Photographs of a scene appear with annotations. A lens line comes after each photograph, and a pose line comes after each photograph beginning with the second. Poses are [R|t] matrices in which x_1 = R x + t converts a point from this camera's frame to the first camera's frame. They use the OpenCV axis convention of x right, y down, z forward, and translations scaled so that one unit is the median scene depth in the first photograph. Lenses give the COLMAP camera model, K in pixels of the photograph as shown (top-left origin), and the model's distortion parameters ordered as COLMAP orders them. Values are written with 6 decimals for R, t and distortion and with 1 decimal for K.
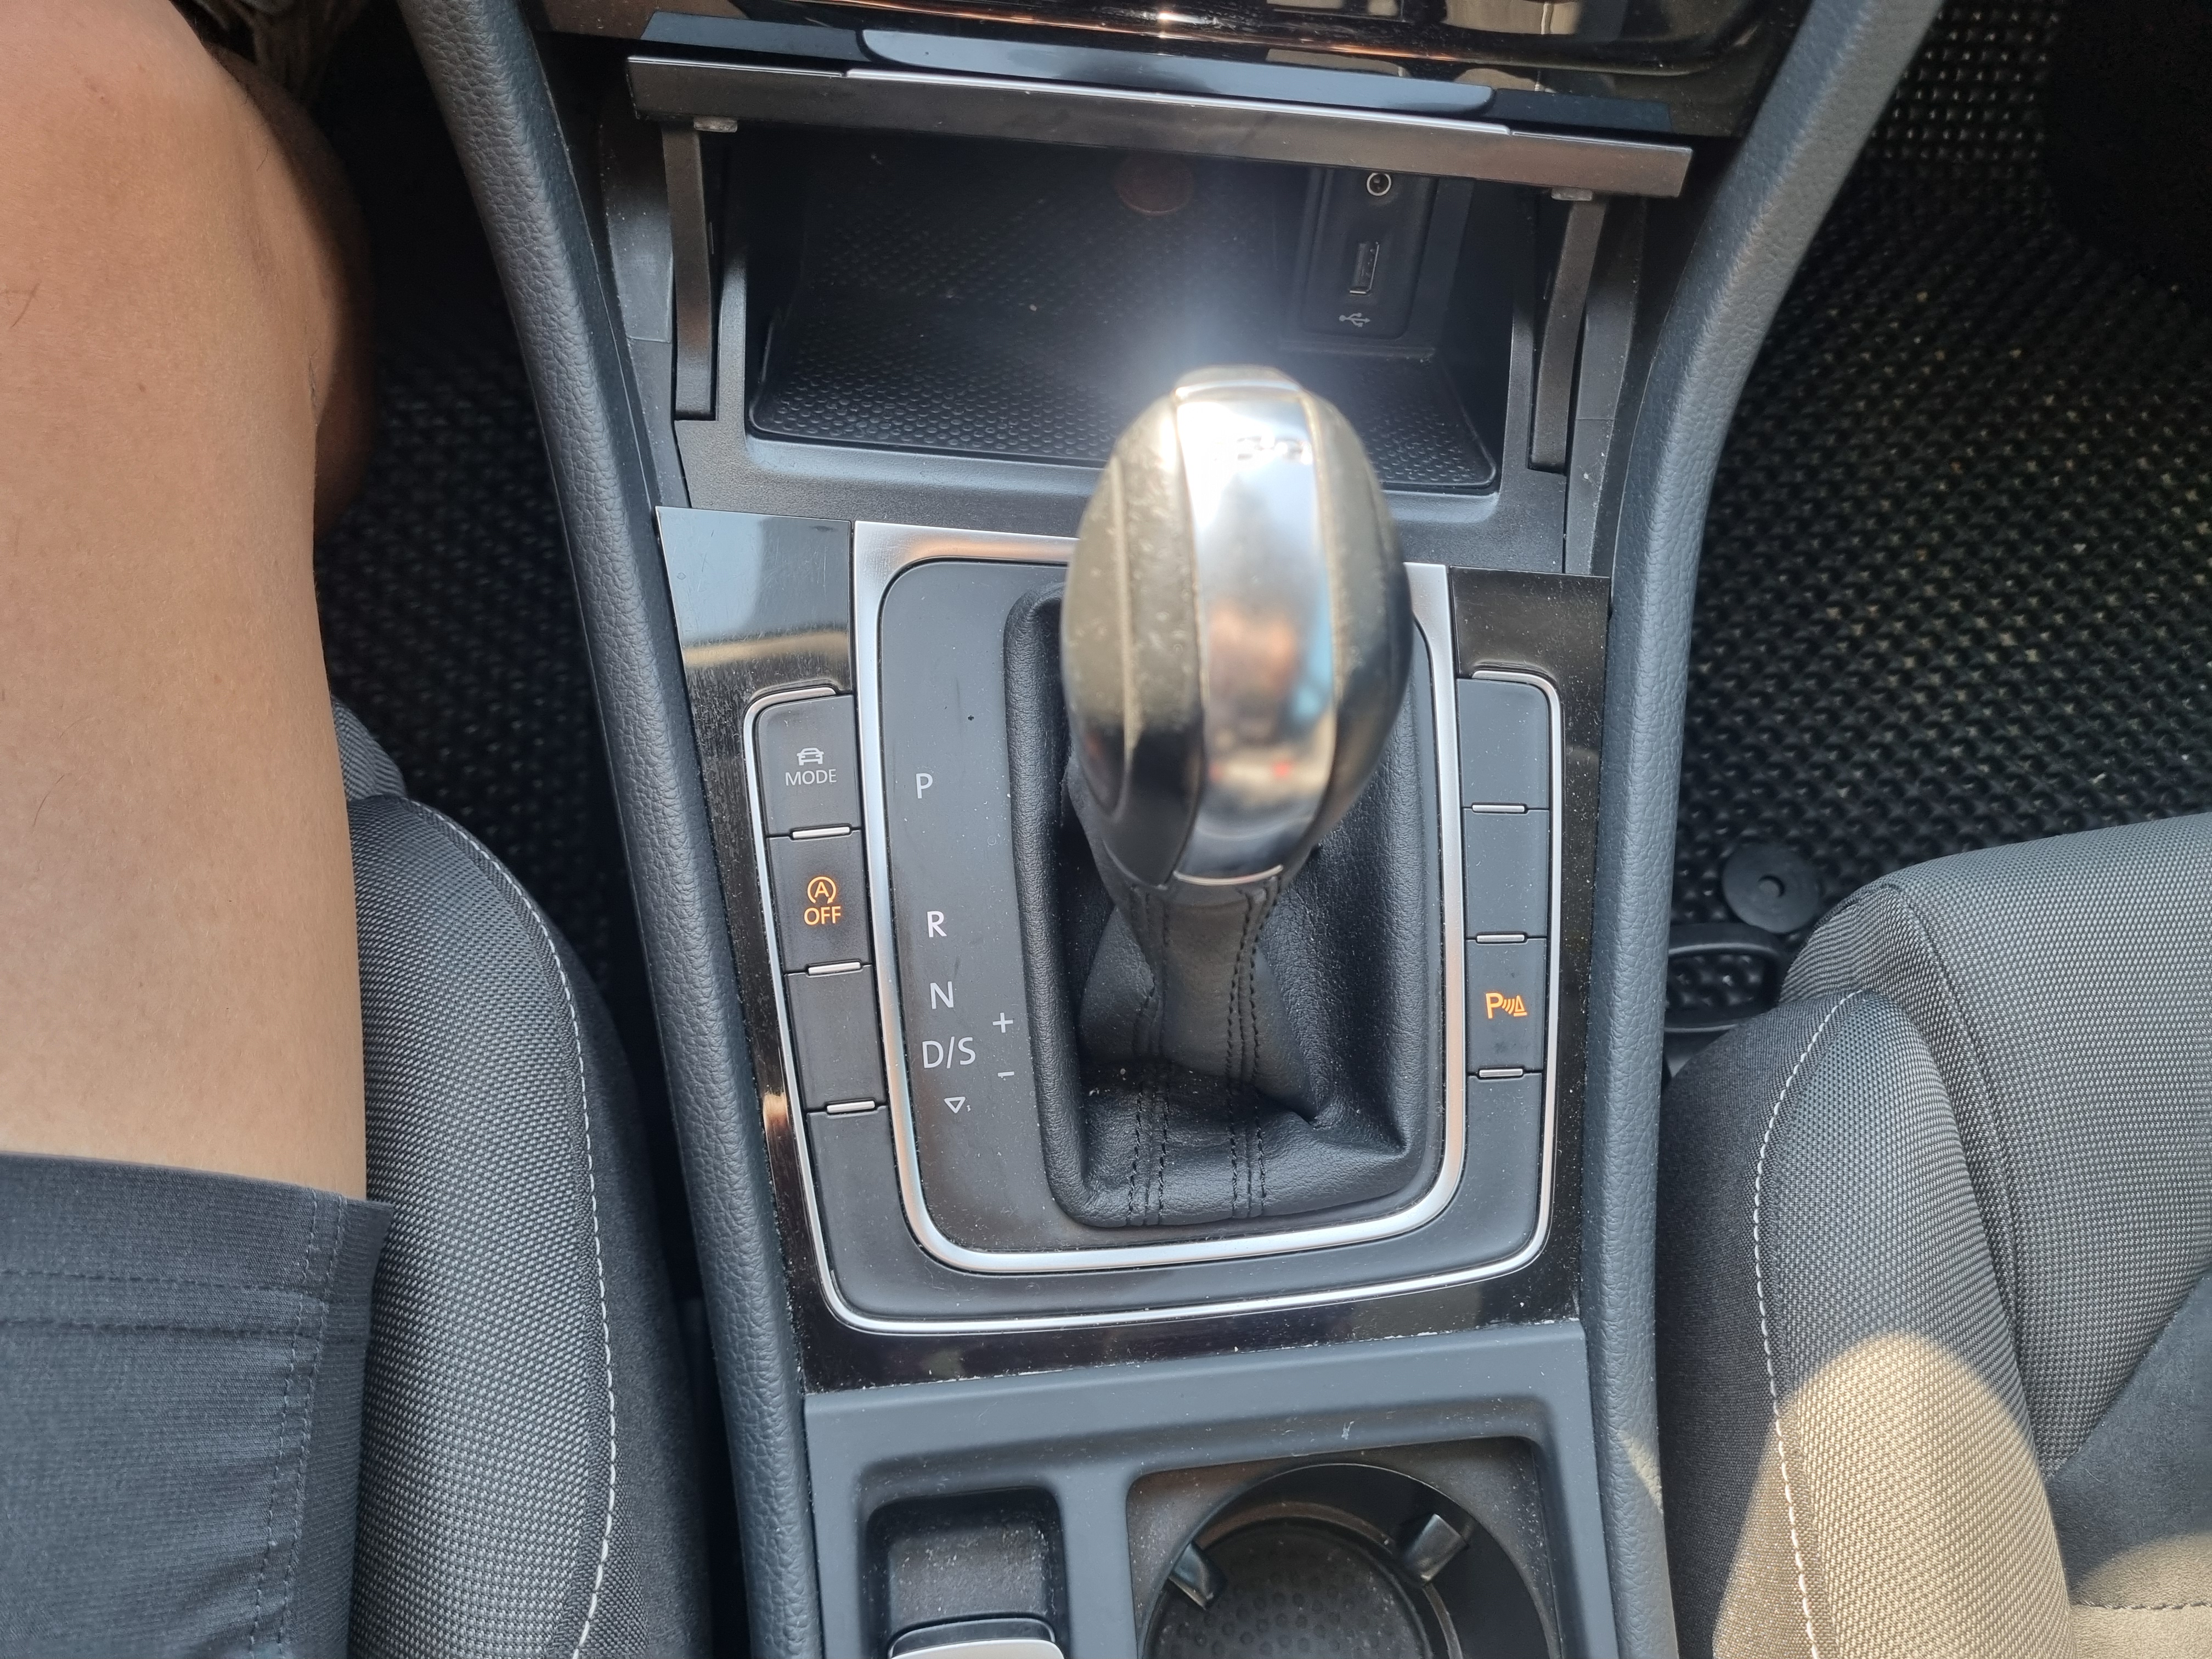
lens RADIAL K [[1699.3, 0, 1146.1], [0, 1699.3, 824.9], [0, 0, 1]] dist [0.032769, -0.038821]
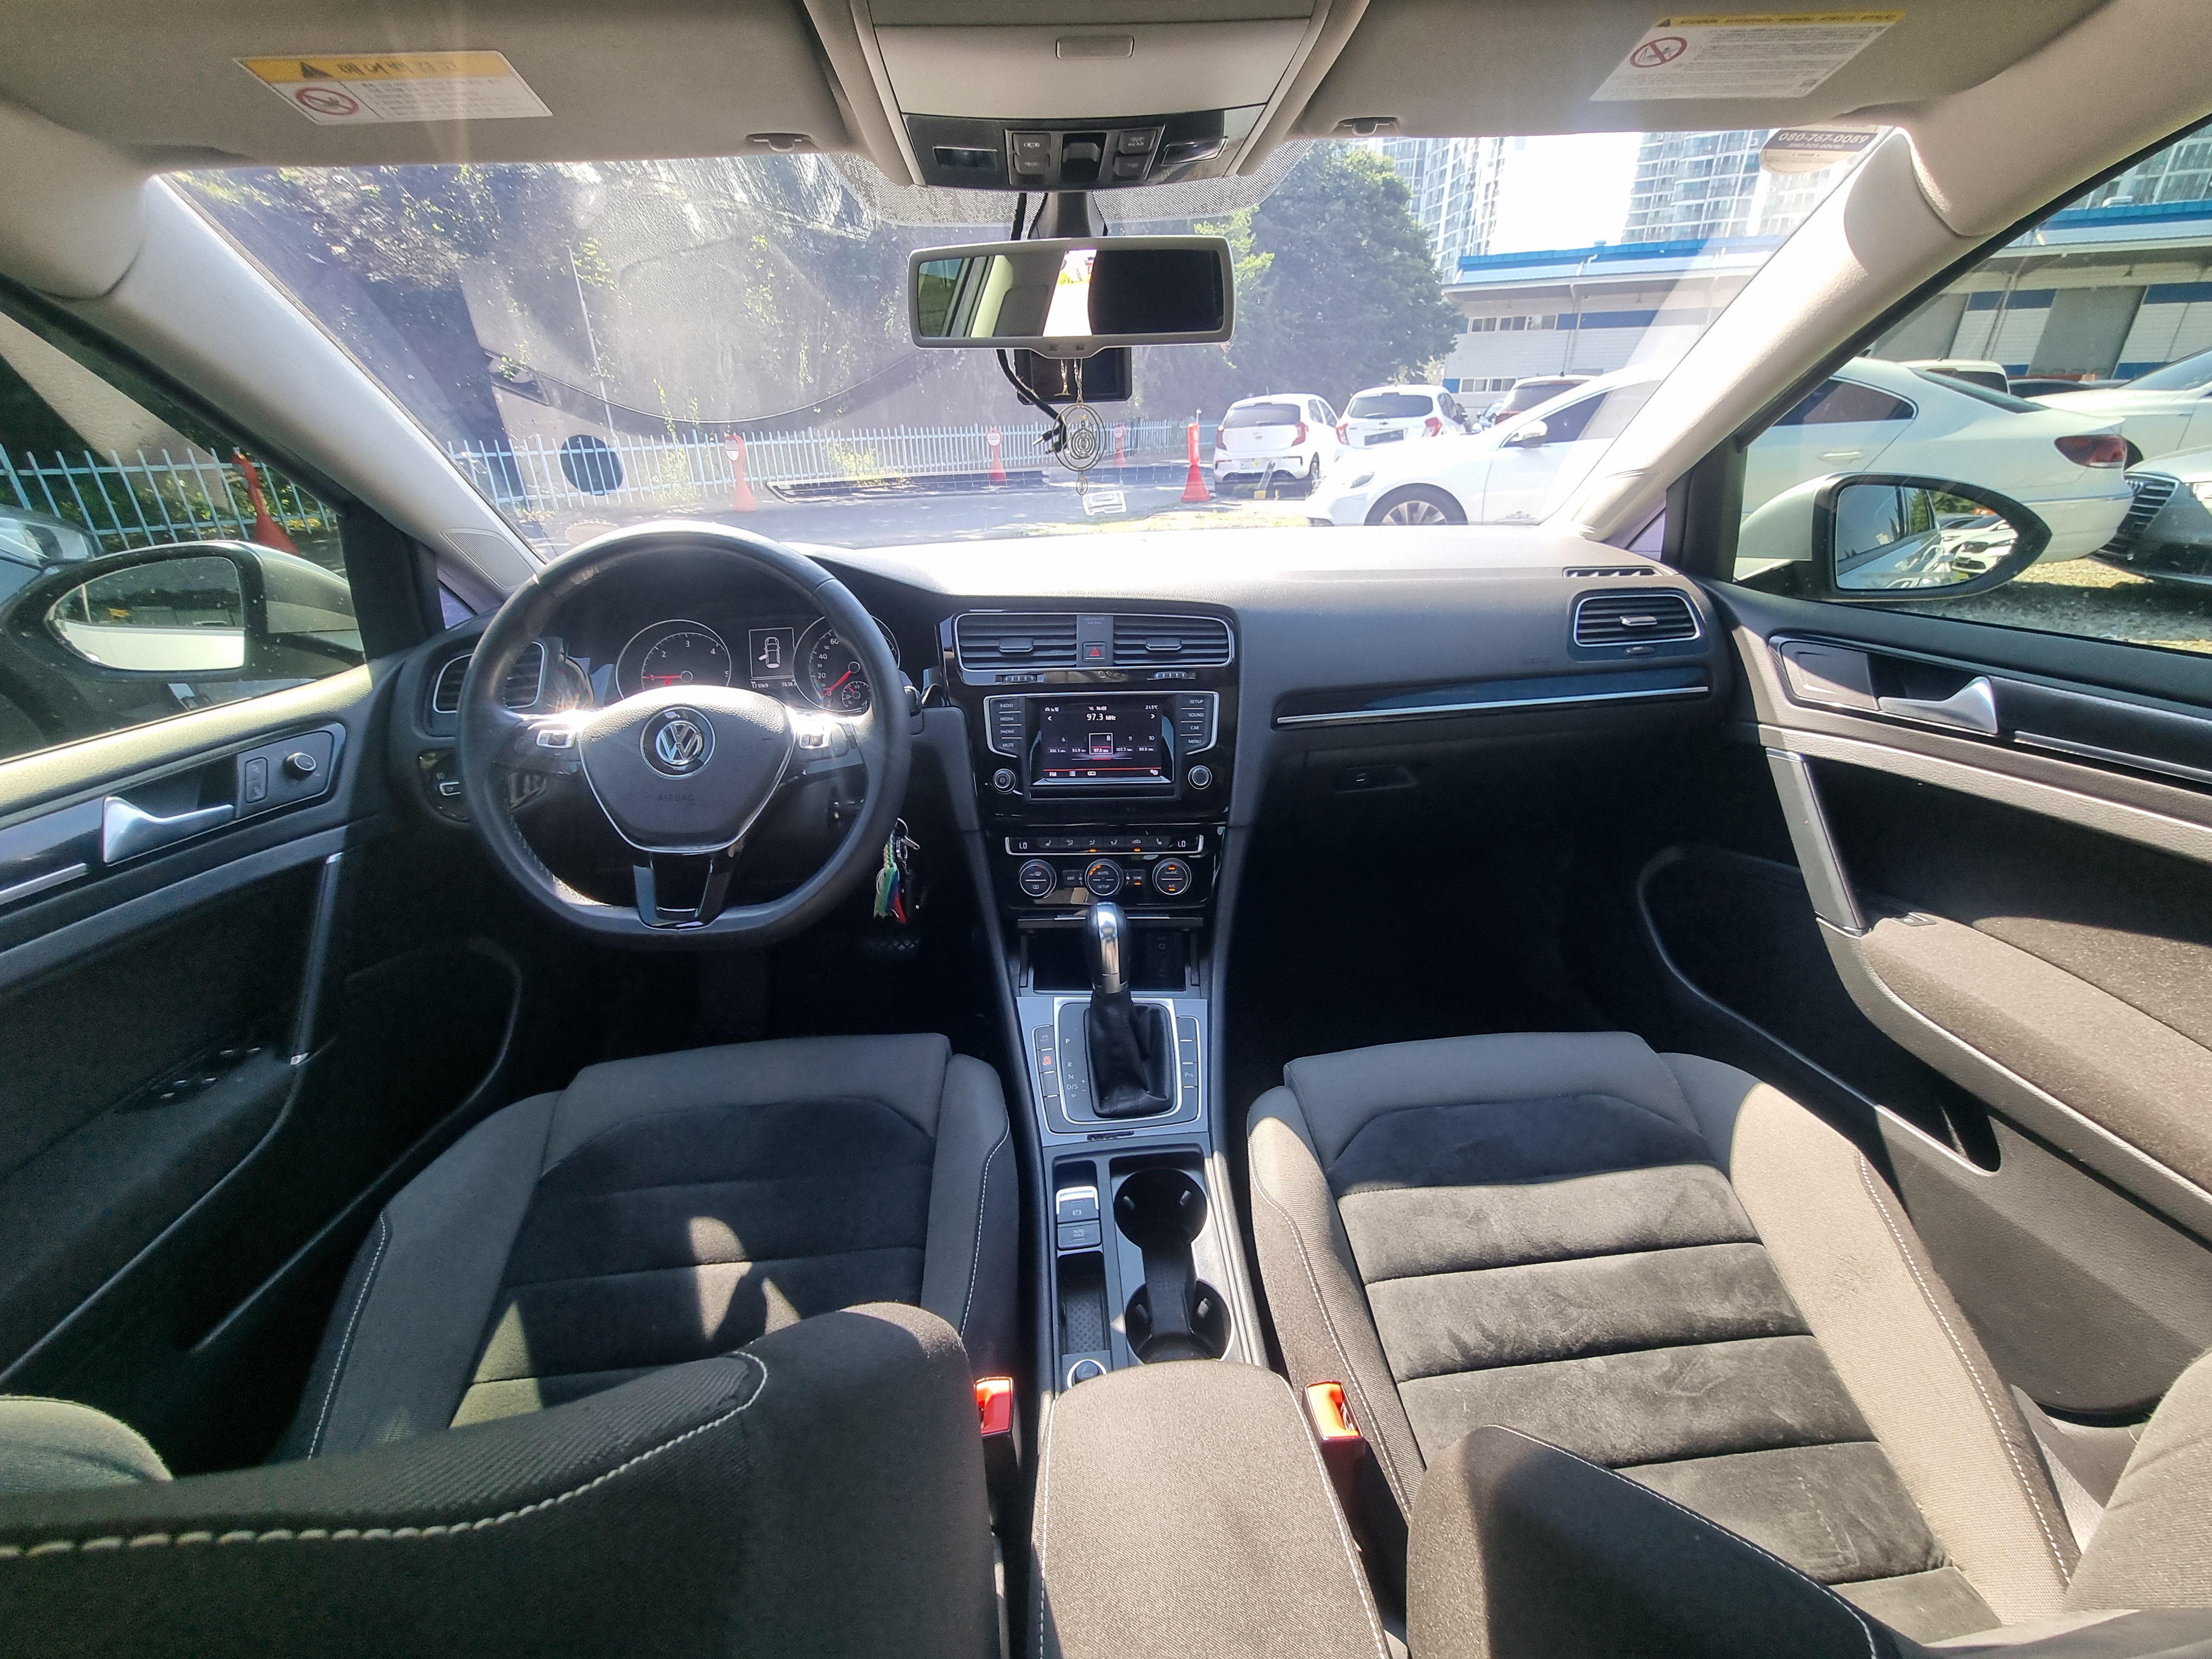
lens RADIAL K [[900.1, 0, 1113.4], [0, 900.1, 832.9], [0, 0, 1]] dist [-0.001735, -0.001330]
pose [[0.992816, -0.098905, -0.067341, 0.243032], [0.030965, 0.756000, -0.653839, 1.256018], [0.115578, 0.647056, 0.753631, -1.375495]]
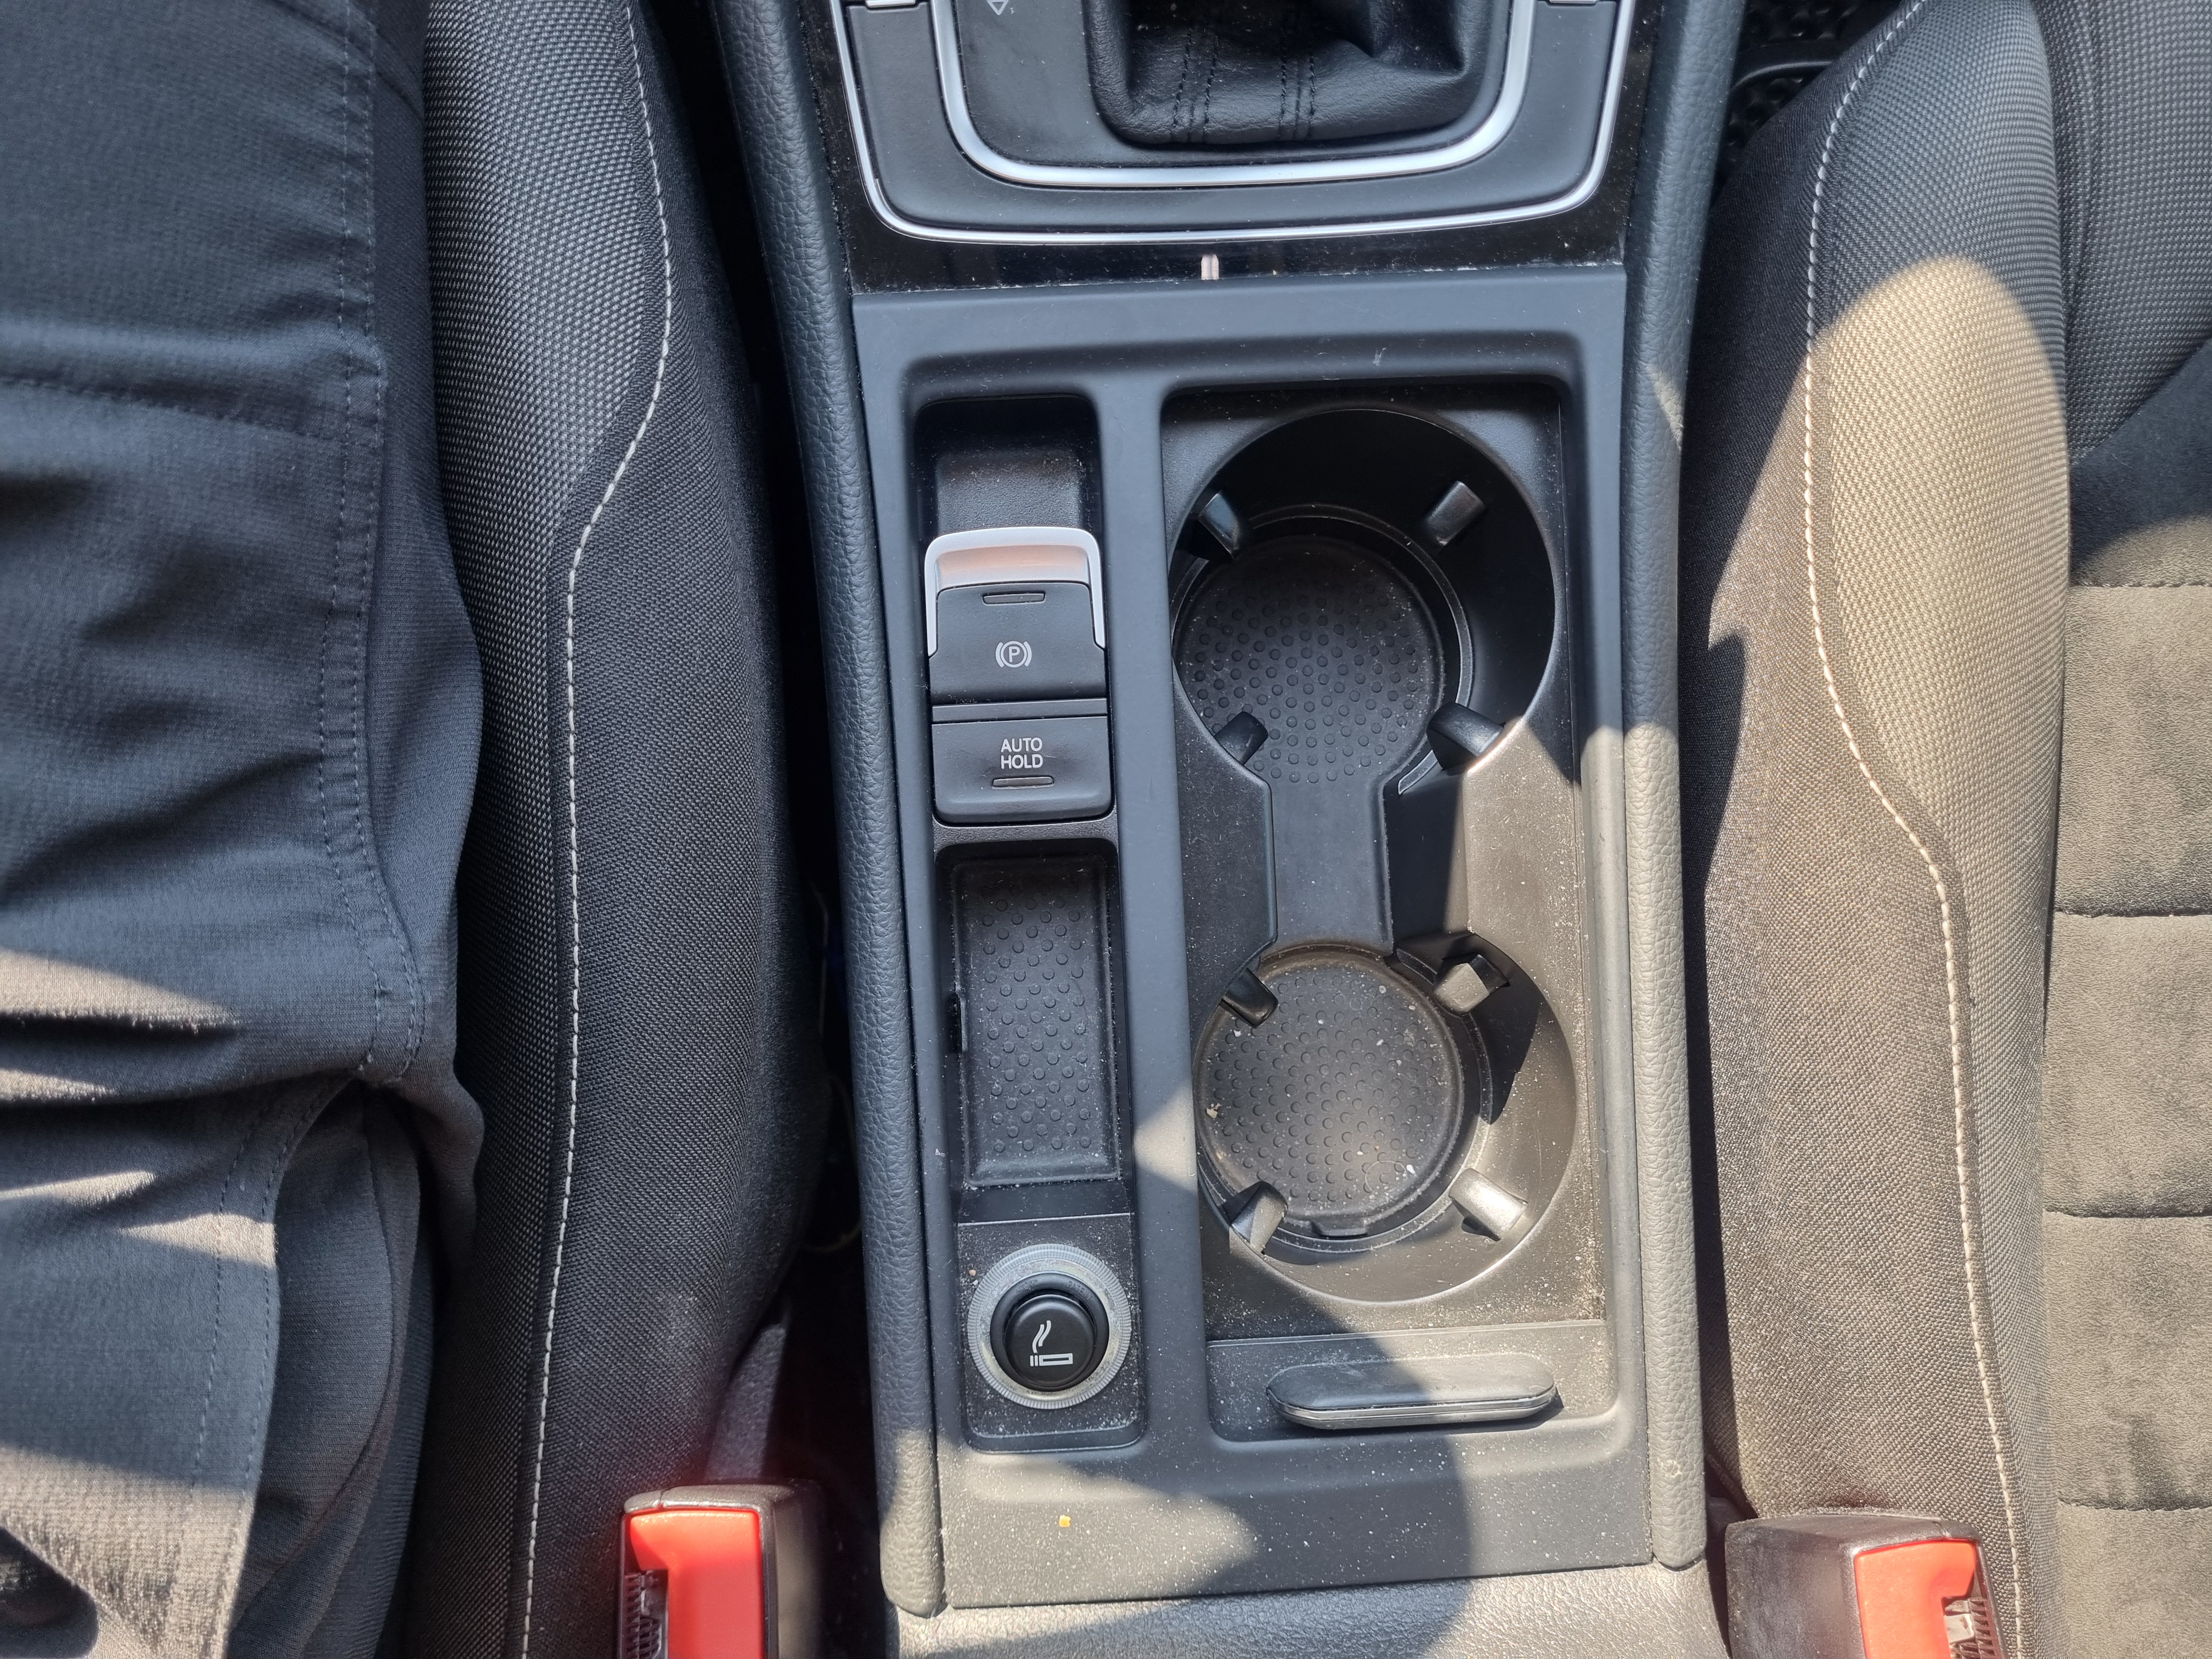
lens RADIAL K [[1682.0, 0, 1106.0], [0, 1682.0, 829.5], [0, 0, 1]] dist [0.028388, -0.042273]
pose [[0.997573, 0.043408, -0.054444, 0.021477], [-0.022859, 0.942726, 0.332784, 0.280734], [0.065771, -0.330732, 0.941430, -0.054263]]
